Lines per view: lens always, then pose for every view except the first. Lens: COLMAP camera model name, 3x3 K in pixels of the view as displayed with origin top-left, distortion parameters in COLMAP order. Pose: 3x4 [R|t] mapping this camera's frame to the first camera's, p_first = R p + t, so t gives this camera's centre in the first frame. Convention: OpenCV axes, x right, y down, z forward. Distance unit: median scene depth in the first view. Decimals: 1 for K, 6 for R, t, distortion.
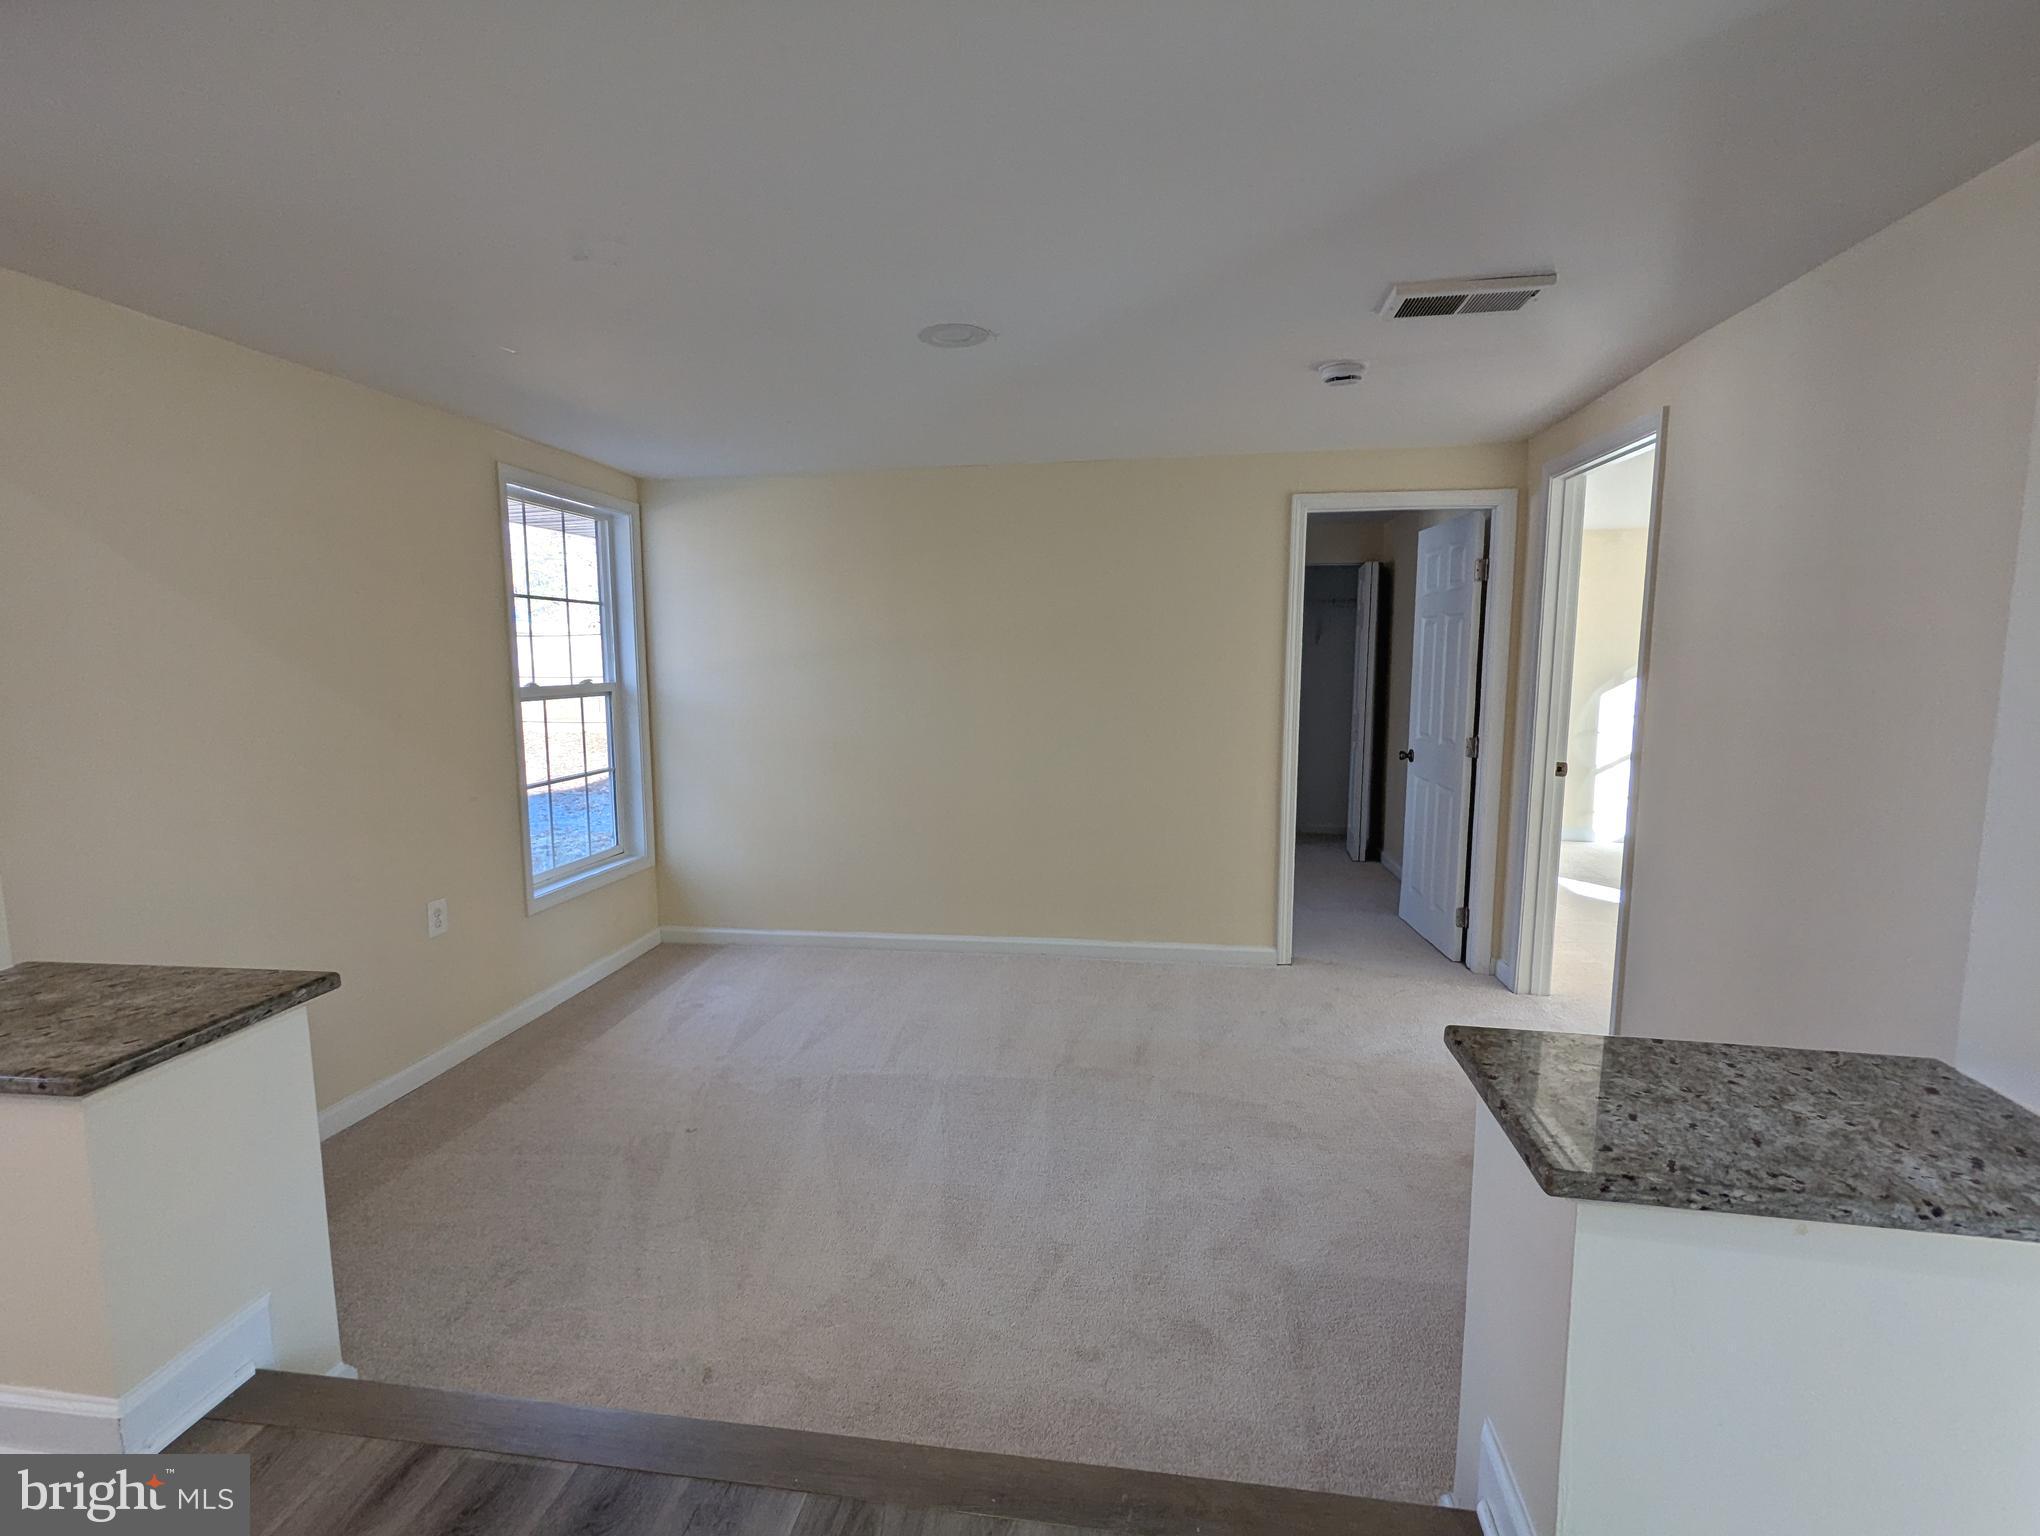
lens RADIAL K [[966.8, 0, 1015.6], [0, 966.8, 768.6], [0, 0, 1]] dist [0.003304, 0.000335]
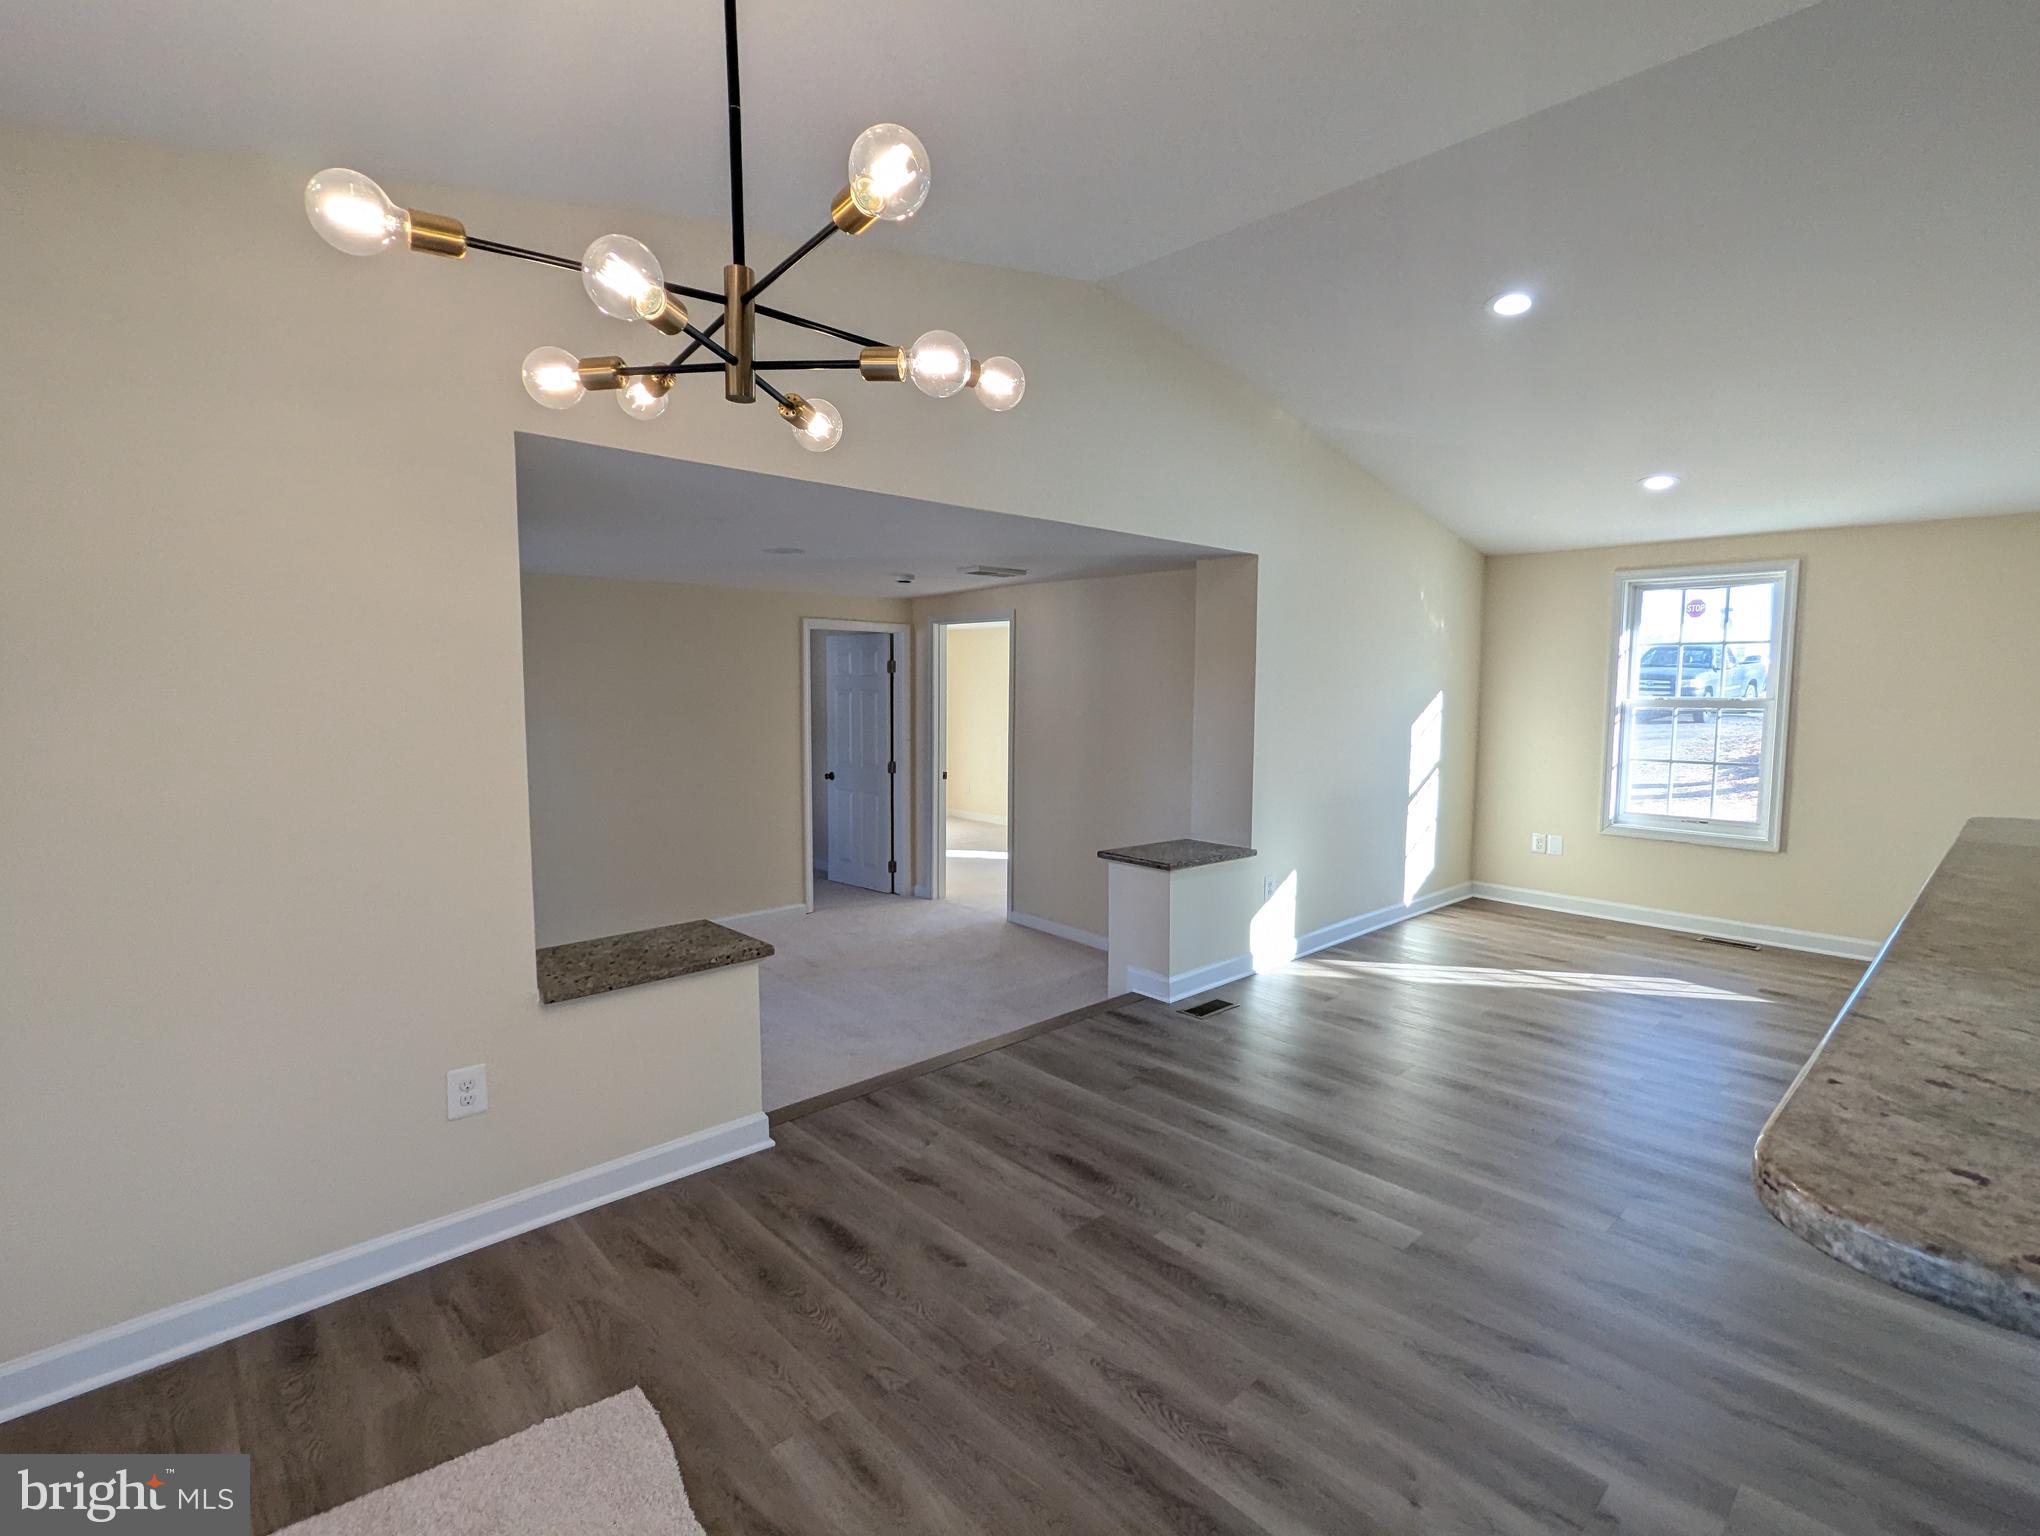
lens RADIAL K [[965.8, 0, 1020.0], [0, 965.8, 768.0], [0, 0, 1]] dist [0.001558, 0.000327]
pose [[0.617586, -0.060045, 0.784208, -0.762745], [0.086956, 0.996182, 0.007795, -0.014773], [-0.781681, 0.063377, 0.620449, -0.262623]]
